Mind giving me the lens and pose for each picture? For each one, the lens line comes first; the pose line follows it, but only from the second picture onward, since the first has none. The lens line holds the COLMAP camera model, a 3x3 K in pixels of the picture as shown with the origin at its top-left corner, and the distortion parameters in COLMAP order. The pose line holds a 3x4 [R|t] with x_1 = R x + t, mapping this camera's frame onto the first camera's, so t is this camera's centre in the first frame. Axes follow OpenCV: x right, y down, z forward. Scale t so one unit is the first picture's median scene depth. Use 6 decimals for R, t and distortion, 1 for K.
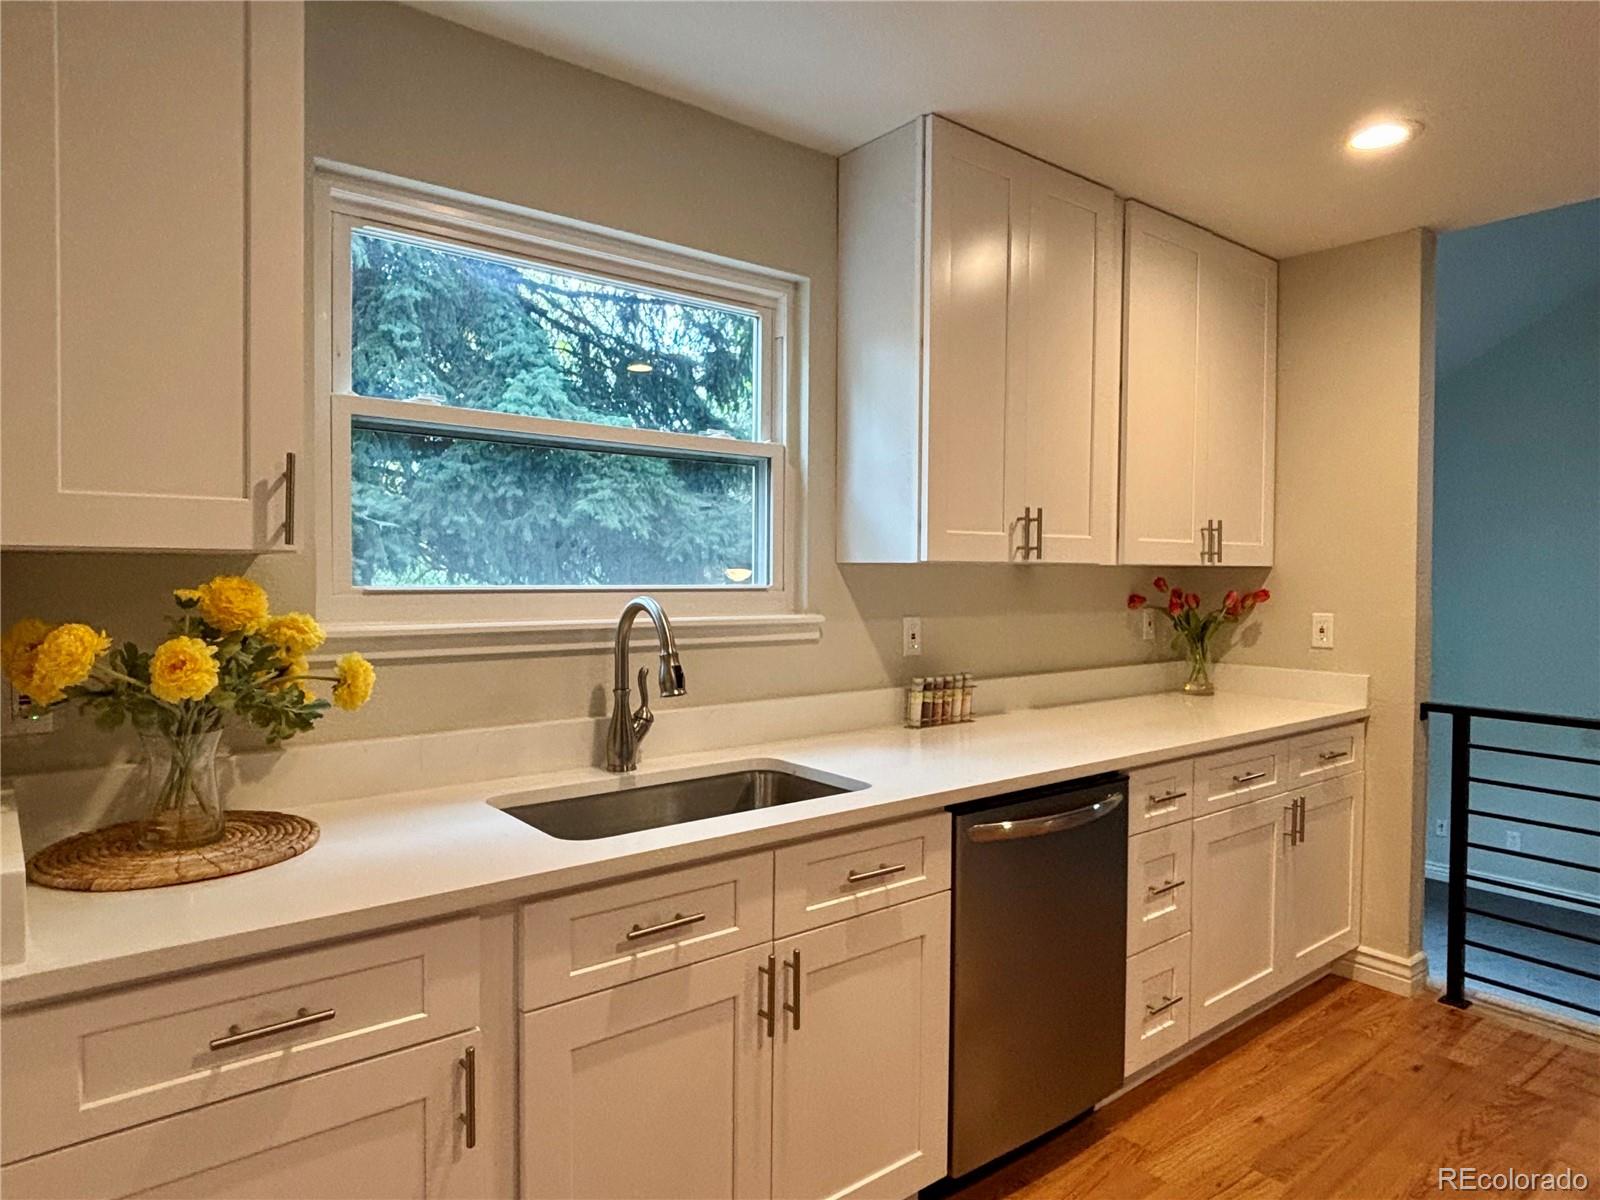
lens RADIAL K [[966.1, 0, 788.2], [0, 966.1, 597.0], [0, 0, 1]] dist [0.019003, -0.014549]
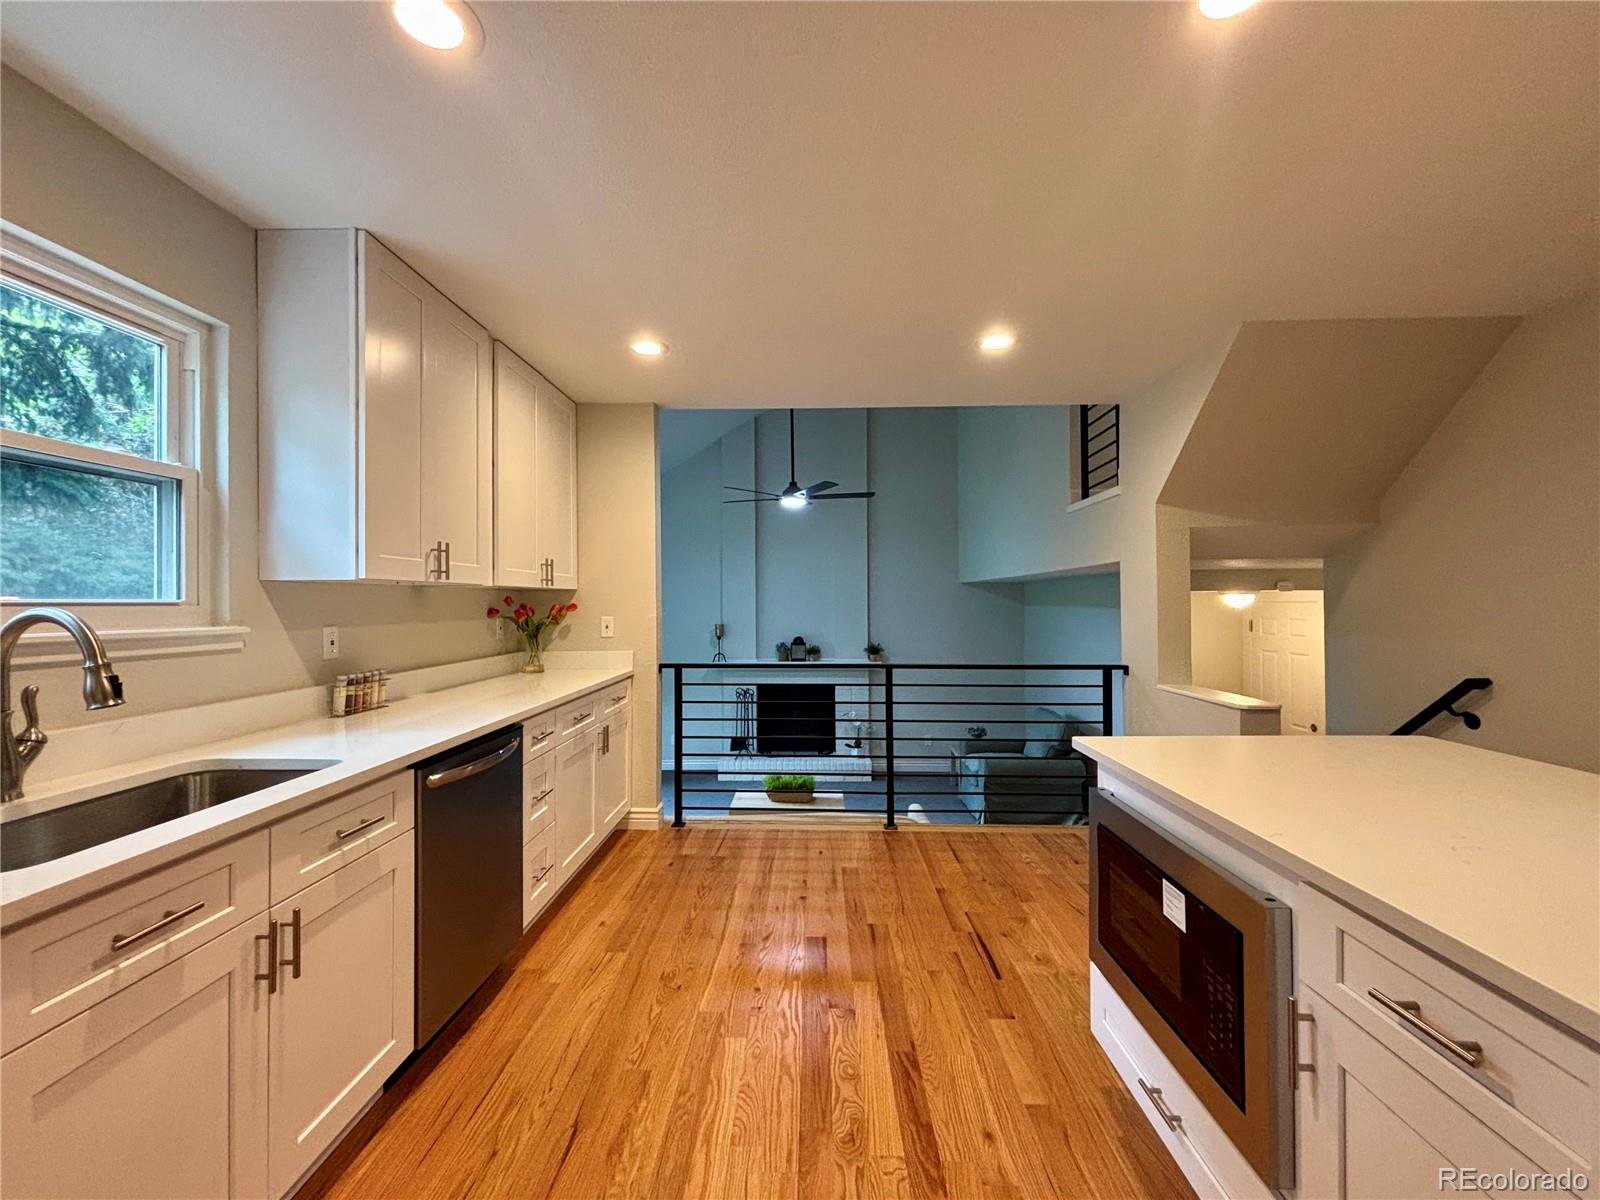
lens RADIAL K [[647.5, 0, 802.0], [0, 647.5, 598.9], [0, 0, 1]] dist [0.000256, -0.000023]
pose [[0.641037, -0.007952, 0.767469, -0.126916], [0.030999, 0.999399, -0.015538, 0.018206], [-0.766884, 0.033751, 0.640898, 0.023371]]
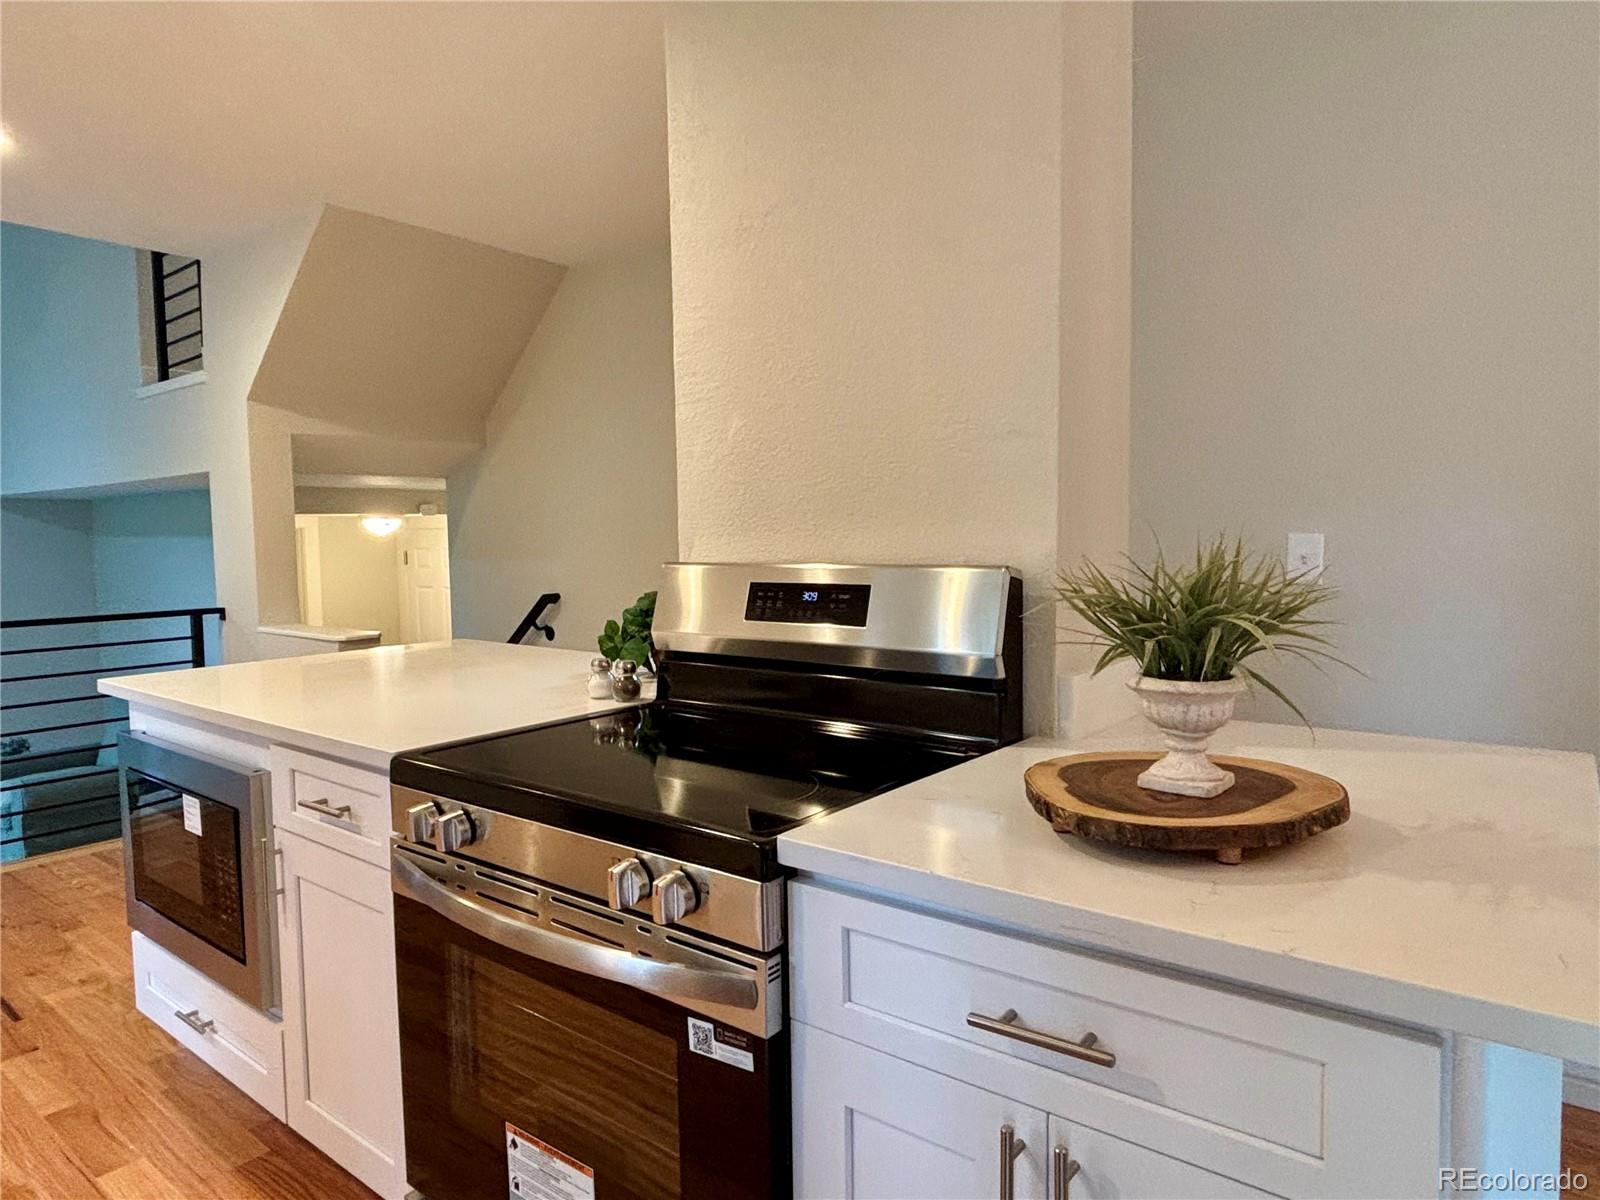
lens RADIAL K [[966.1, 0, 776.2], [0, 966.1, 594.6], [0, 0, 1]] dist [0.019003, -0.014549]
pose [[-0.225287, -0.072317, 0.971605, -0.397144], [0.036563, 0.995912, 0.082604, 0.040752], [-0.973606, 0.054135, -0.221722, -0.160962]]
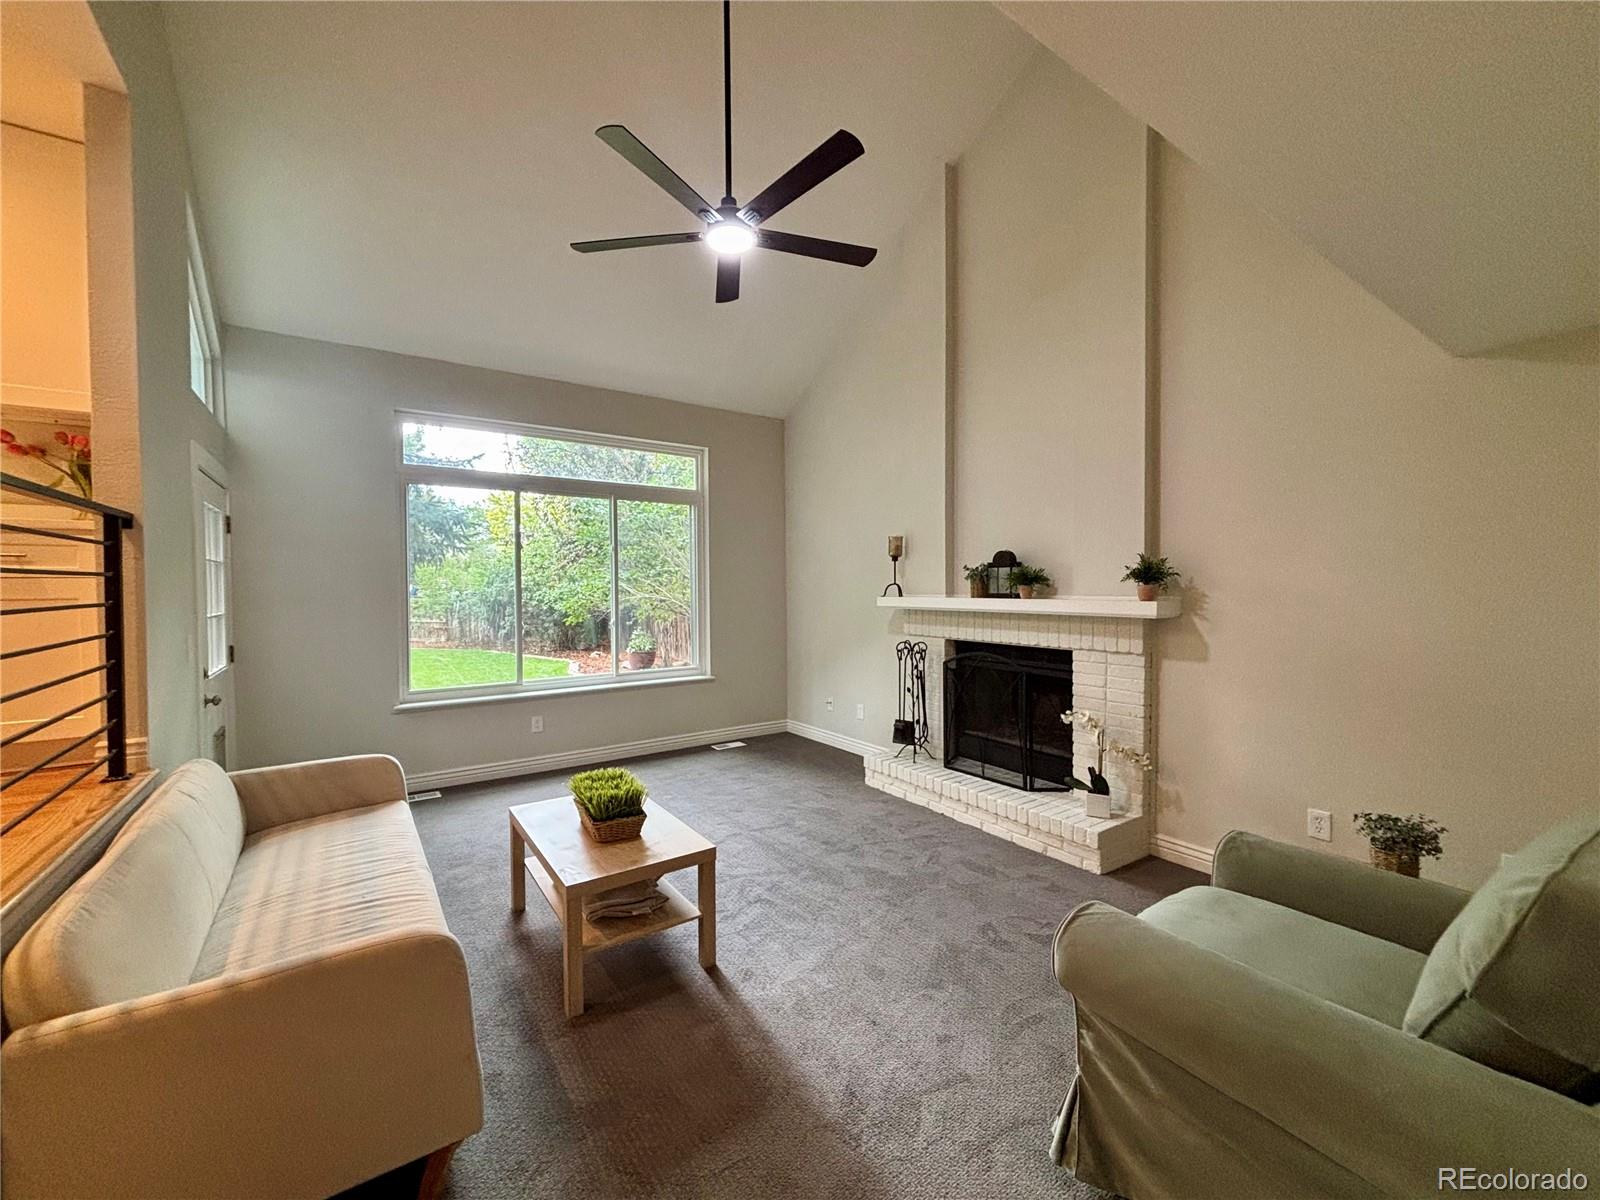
lens RADIAL K [[647.5, 0, 793.1], [0, 647.5, 602.6], [0, 0, 1]] dist [0.000256, -0.000023]
pose [[0.997076, -0.014133, -0.075100, 1.854786], [0.013938, 0.999898, -0.003117, 0.280296], [0.075136, 0.002061, 0.997171, 0.390923]]
